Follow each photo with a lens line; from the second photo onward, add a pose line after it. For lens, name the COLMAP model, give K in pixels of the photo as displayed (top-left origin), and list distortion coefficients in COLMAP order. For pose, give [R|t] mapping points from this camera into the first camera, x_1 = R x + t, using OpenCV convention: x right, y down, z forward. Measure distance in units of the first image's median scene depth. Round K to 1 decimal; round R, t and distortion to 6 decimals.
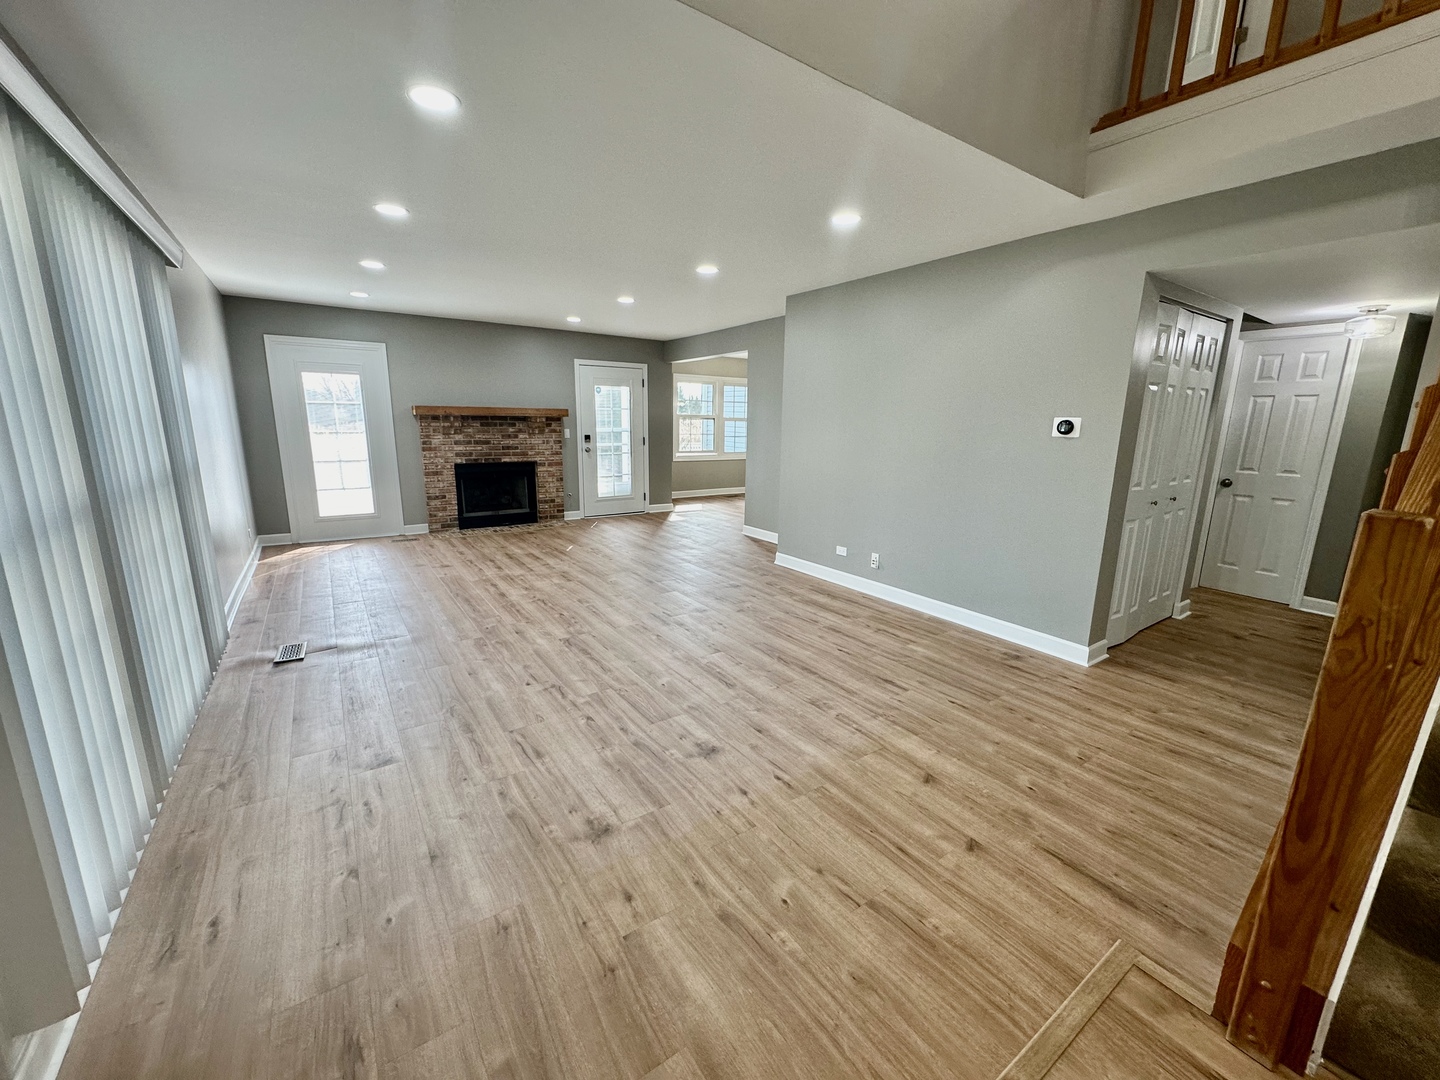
lens RADIAL K [[575.9, 0, 720.0], [0, 575.9, 540.0], [0, 0, 1]] dist [-0.001650, 0.000748]
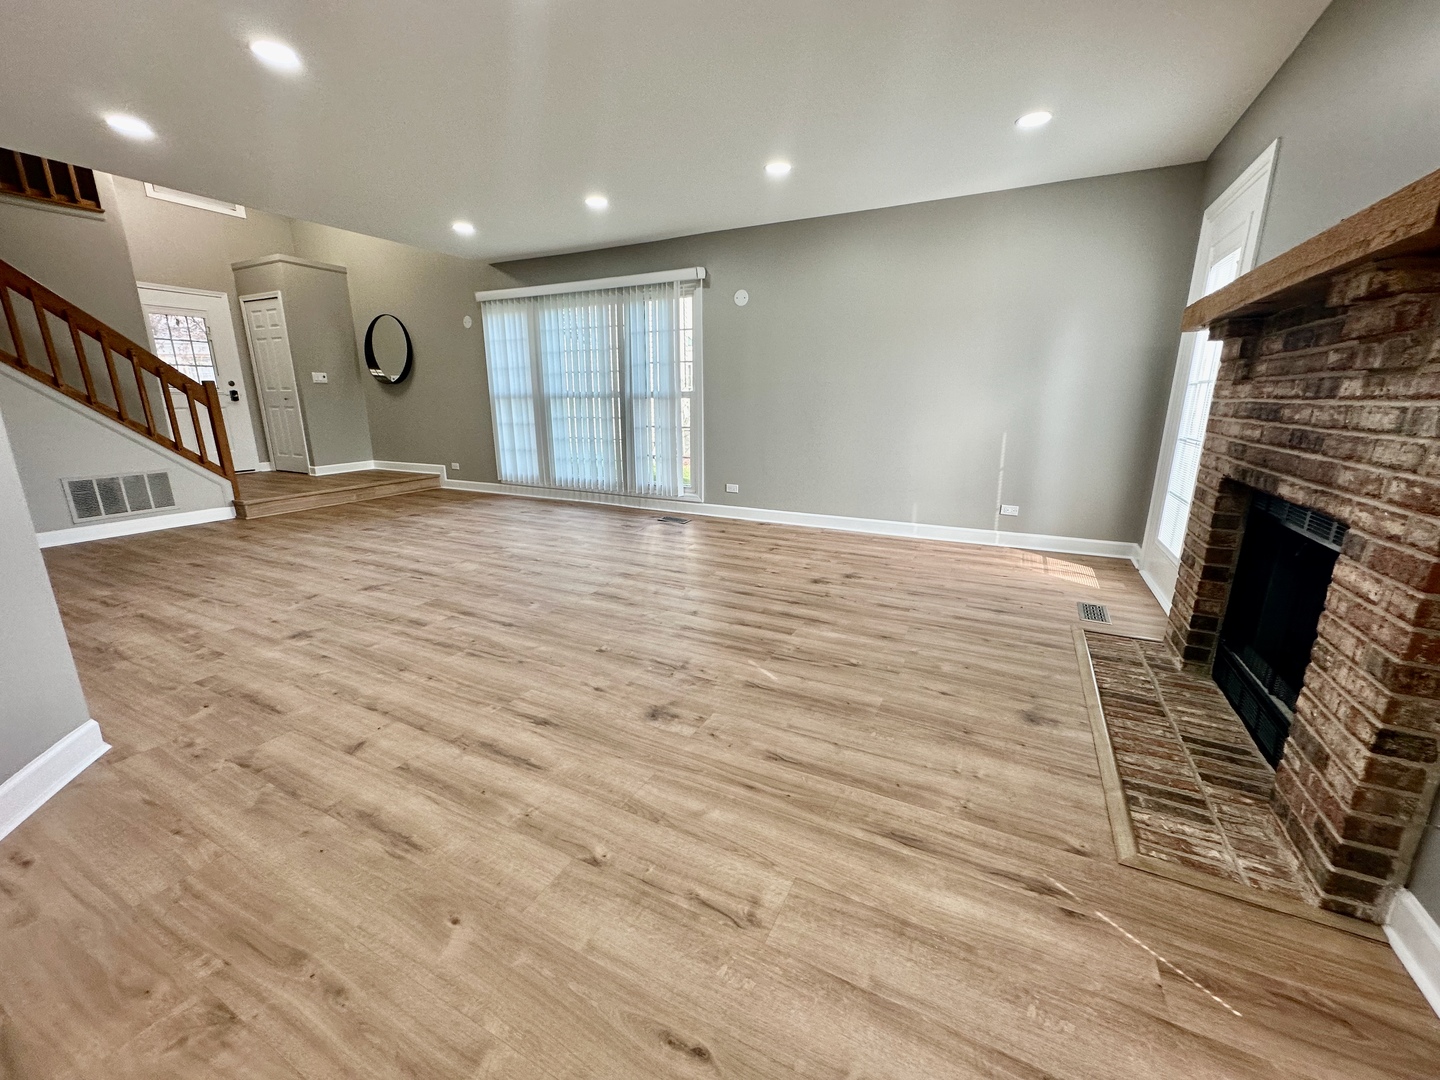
lens RADIAL K [[575.9, 0, 720.0], [0, 575.9, 540.0], [0, 0, 1]] dist [-0.001650, 0.000748]
pose [[-0.880935, 0.099136, -0.462737, -0.100034], [-0.110944, 0.907298, 0.405588, -0.329841], [0.460049, 0.408634, -0.788272, 1.885577]]
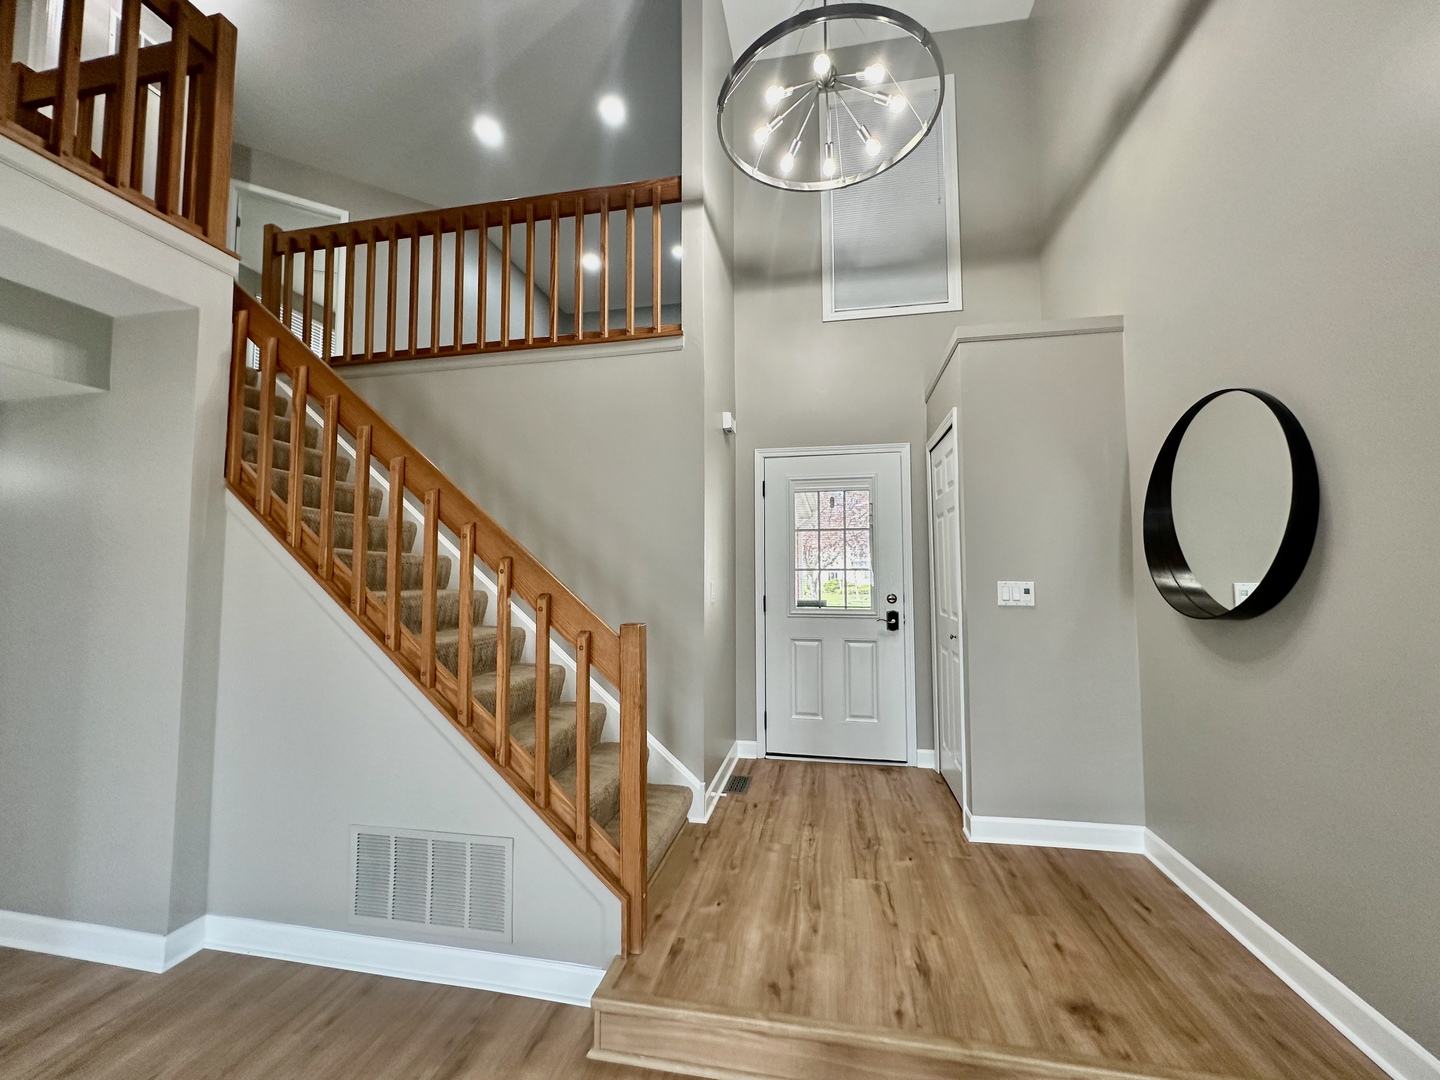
lens RADIAL K [[571.1, 0, 720.0], [0, 571.1, 540.0], [0, 0, 1]] dist [0.000698, -0.000068]
pose [[-0.698059, 0.029429, 0.715435, -0.131035], [0.137569, 0.986053, 0.093668, -0.116775], [-0.702701, 0.163807, -0.692372, 0.502740]]
